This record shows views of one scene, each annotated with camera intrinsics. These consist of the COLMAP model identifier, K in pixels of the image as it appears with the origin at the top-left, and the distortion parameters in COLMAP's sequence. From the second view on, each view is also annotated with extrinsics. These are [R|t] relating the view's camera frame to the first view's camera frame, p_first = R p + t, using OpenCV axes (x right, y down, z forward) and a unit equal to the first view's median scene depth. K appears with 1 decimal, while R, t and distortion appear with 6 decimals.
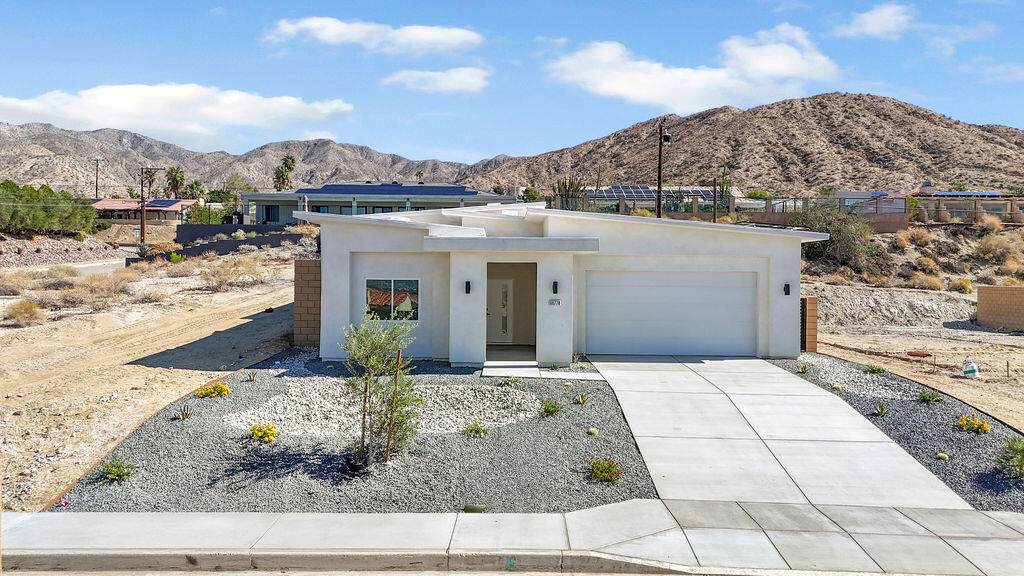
lens RADIAL K [[757.0, 0, 512.0], [0, 757.0, 288.0], [0, 0, 1]] dist [0.070640, -0.072780]
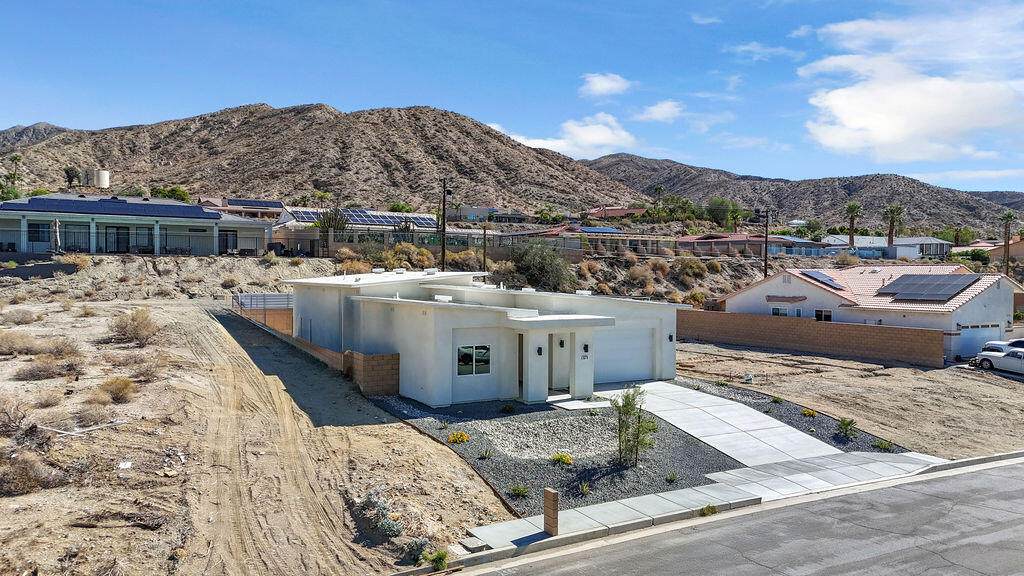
lens RADIAL K [[757.1, 0, 512.0], [0, 757.1, 288.0], [0, 0, 1]] dist [0.119749, -0.146350]
pose [[0.855672, -0.012936, 0.517358, -0.312940], [0.005838, 0.999865, 0.015344, -0.053052], [-0.517486, -0.010109, 0.855632, -0.096967]]
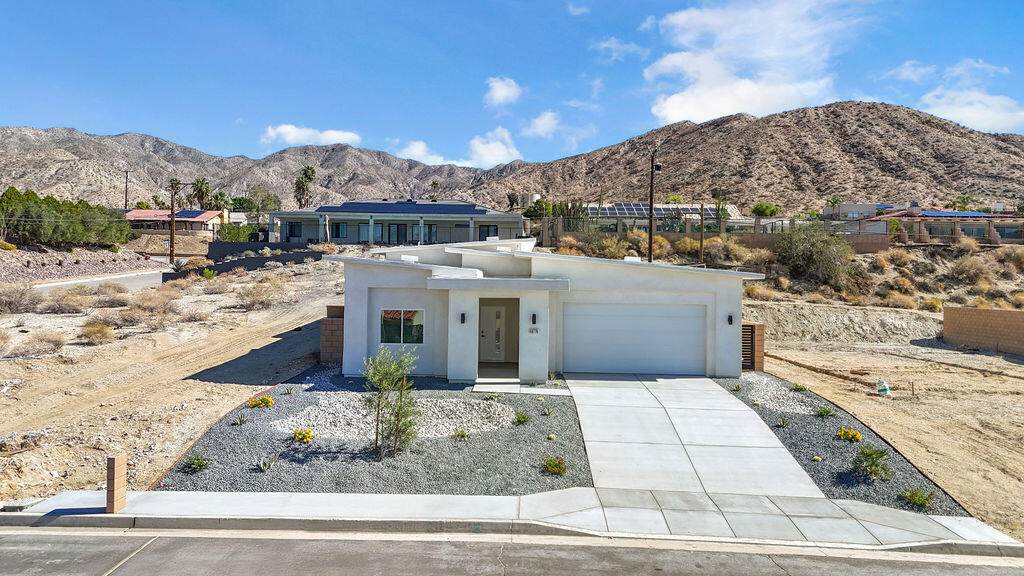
lens RADIAL K [[757.0, 0, 512.0], [0, 757.0, 288.0], [0, 0, 1]] dist [0.070640, -0.072780]
pose [[0.999770, 0.006778, -0.020355, 0.016099], [-0.006881, 0.999964, -0.004995, -0.015604], [0.020320, 0.005134, 0.999780, -0.079308]]
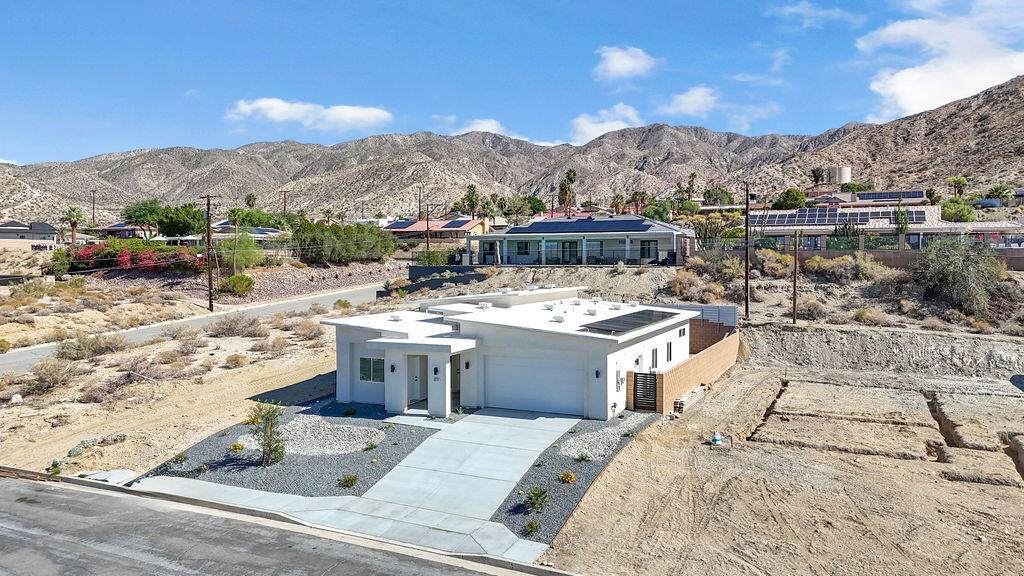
lens RADIAL K [[757.1, 0, 512.0], [0, 757.1, 288.0], [0, 0, 1]] dist [0.119749, -0.146350]
pose [[0.902861, 0.008668, -0.429845, 0.334188], [0.003140, 0.999637, 0.026752, -0.082392], [0.429921, -0.025503, 0.902506, -0.169007]]
